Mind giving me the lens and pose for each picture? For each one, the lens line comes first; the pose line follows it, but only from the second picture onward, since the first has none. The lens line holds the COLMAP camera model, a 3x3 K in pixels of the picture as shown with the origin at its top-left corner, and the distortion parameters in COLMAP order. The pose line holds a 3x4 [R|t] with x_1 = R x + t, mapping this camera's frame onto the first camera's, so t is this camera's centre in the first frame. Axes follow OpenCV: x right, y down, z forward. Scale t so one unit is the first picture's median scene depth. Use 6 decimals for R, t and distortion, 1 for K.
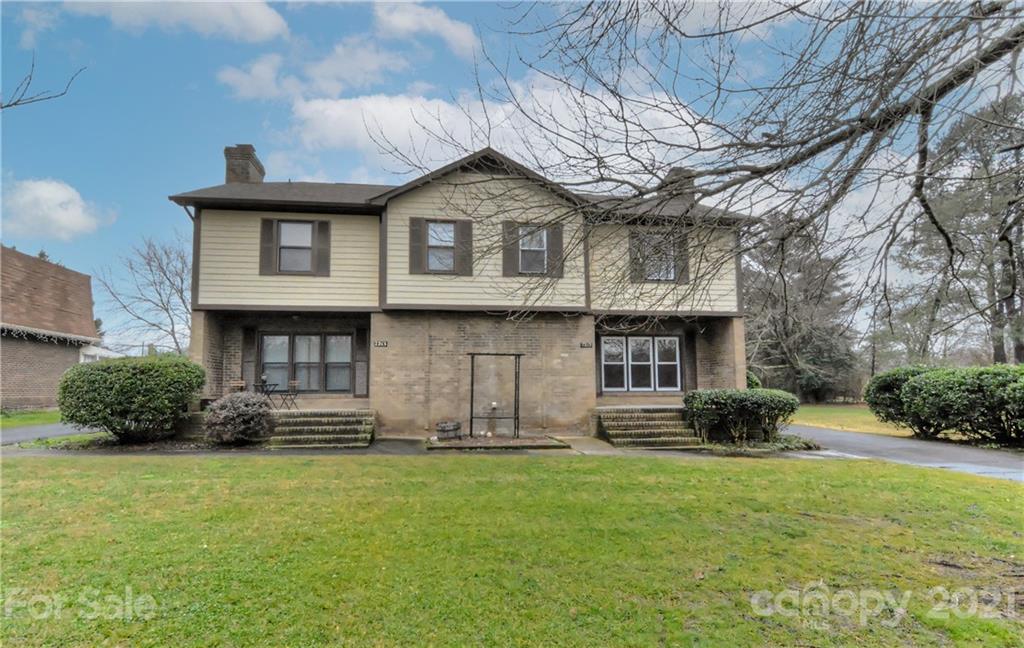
lens RADIAL K [[519.7, 0, 491.4], [0, 519.7, 357.1], [0, 0, 1]] dist [0.001575, 0.000243]
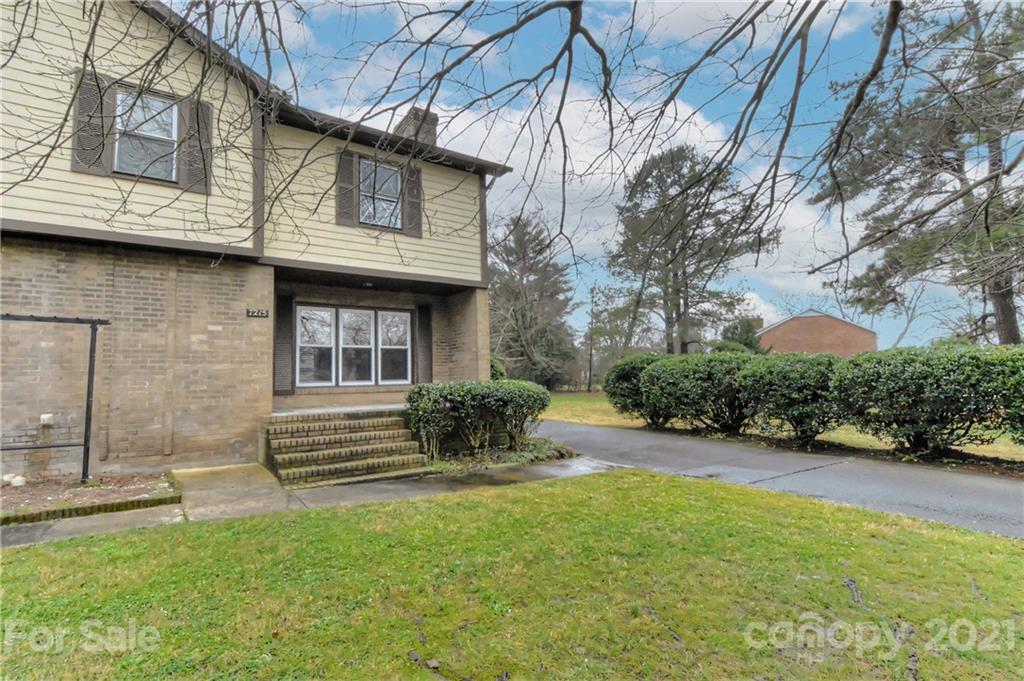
lens RADIAL K [[495.8, 0, 512.0], [0, 495.8, 340.5], [0, 0, 1]] dist [0.002444, 0.000237]
pose [[0.878707, 0.023467, 0.476785, 0.170311], [-0.013249, 0.999605, -0.024783, 0.020138], [-0.477178, 0.015461, 0.878671, 0.343324]]
